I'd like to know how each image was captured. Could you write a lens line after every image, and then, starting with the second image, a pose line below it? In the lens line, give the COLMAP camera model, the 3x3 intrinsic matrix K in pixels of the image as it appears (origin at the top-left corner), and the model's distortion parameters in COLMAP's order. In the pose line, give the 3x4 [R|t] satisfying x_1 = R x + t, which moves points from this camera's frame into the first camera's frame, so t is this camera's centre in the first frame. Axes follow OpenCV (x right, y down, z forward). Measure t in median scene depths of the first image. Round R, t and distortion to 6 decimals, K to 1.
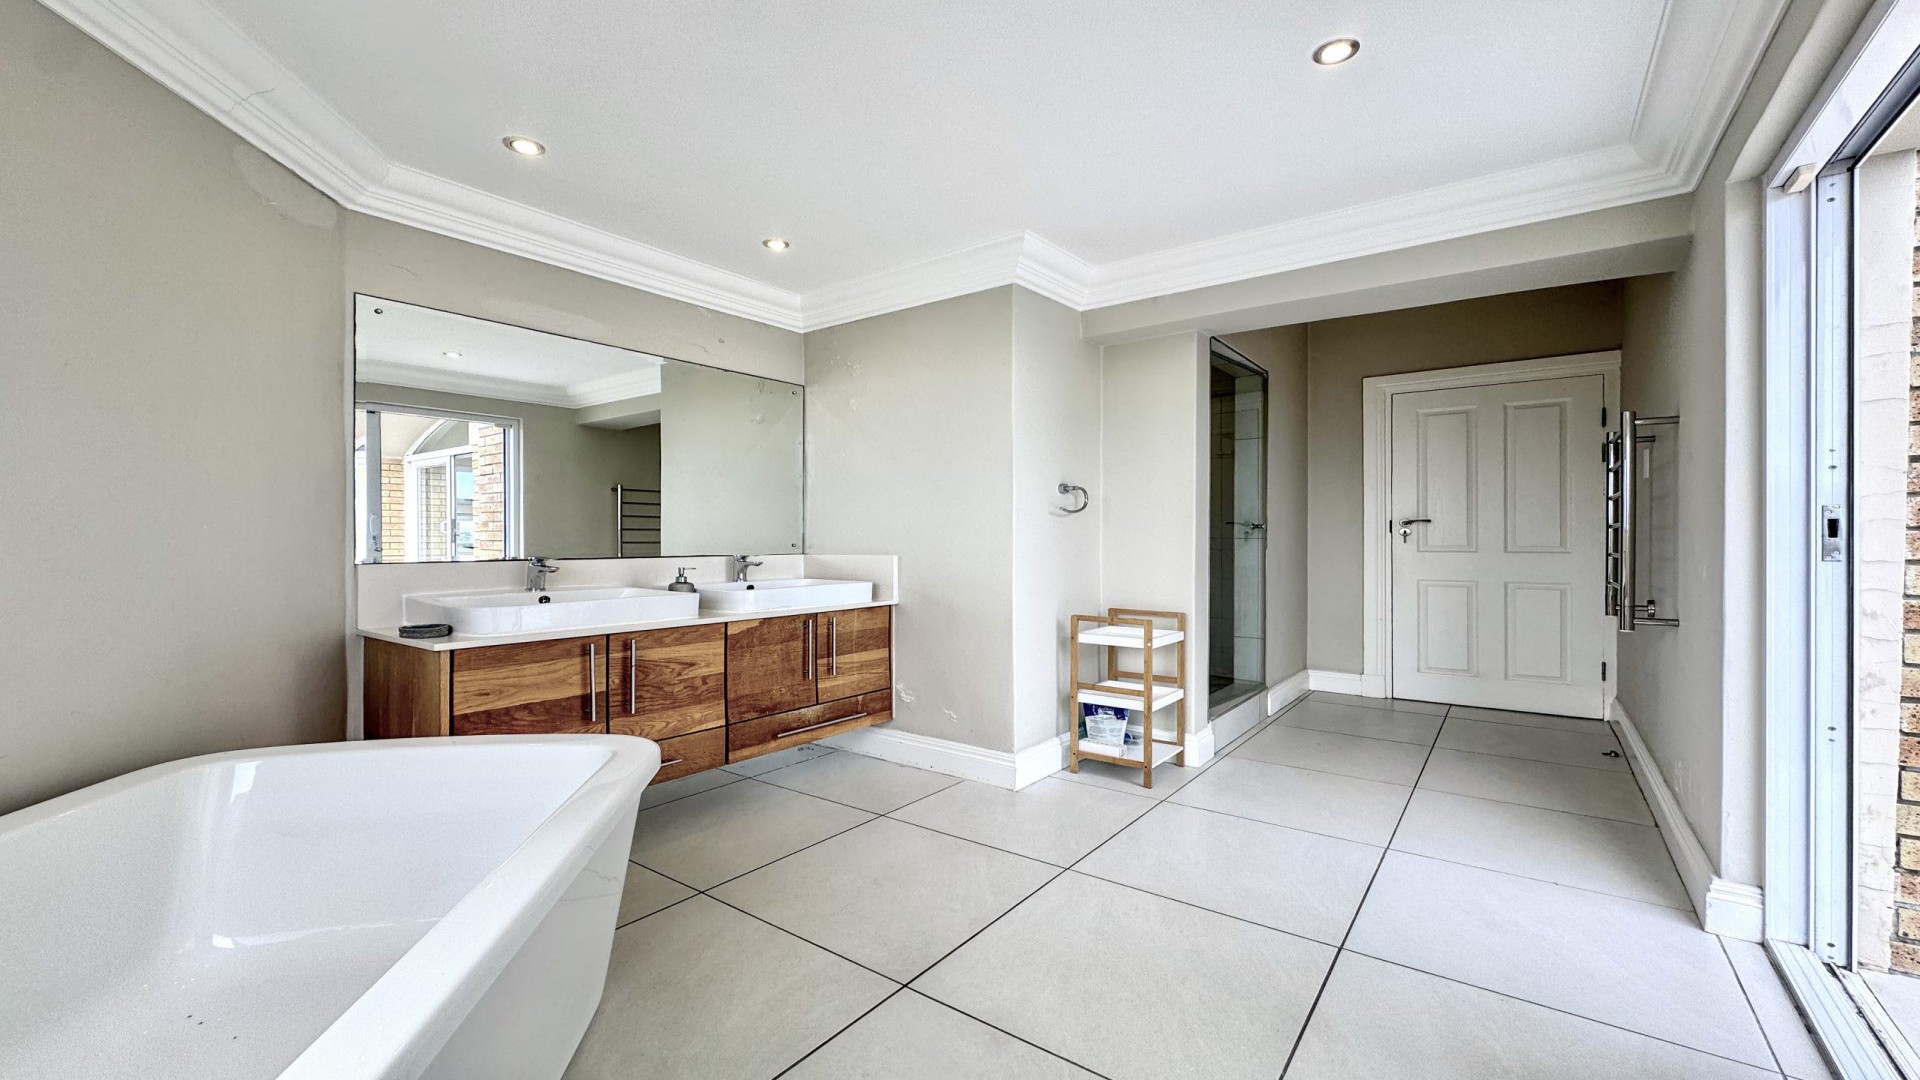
lens RADIAL K [[769.7, 0, 965.8], [0, 769.7, 539.3], [0, 0, 1]] dist [0.000291, 0.000240]
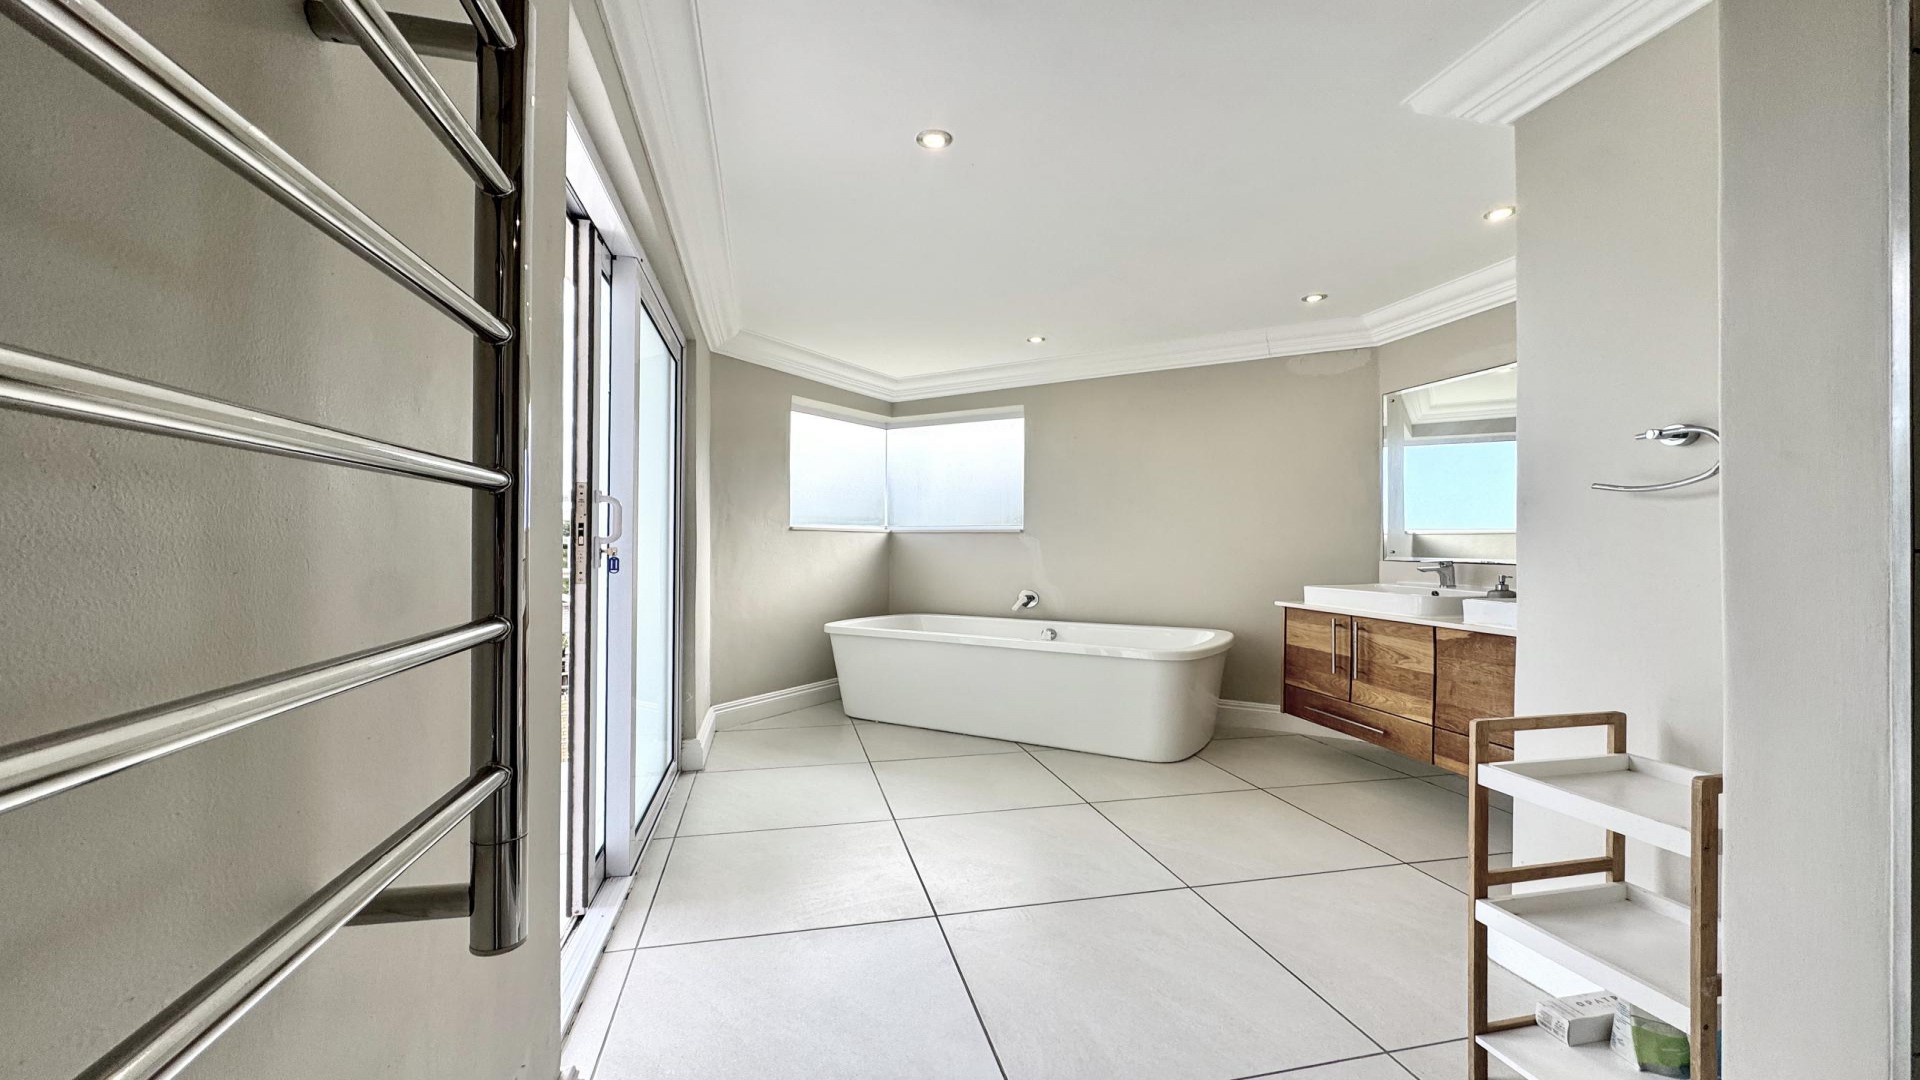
lens RADIAL K [[769.7, 0, 962.9], [0, 769.7, 539.0], [0, 0, 1]] dist [0.000291, 0.000240]
pose [[-0.637774, -0.005737, -0.770202, 0.909867], [-0.007666, 0.999970, -0.001101, -0.003605], [0.770186, 0.005202, -0.637799, 1.198020]]
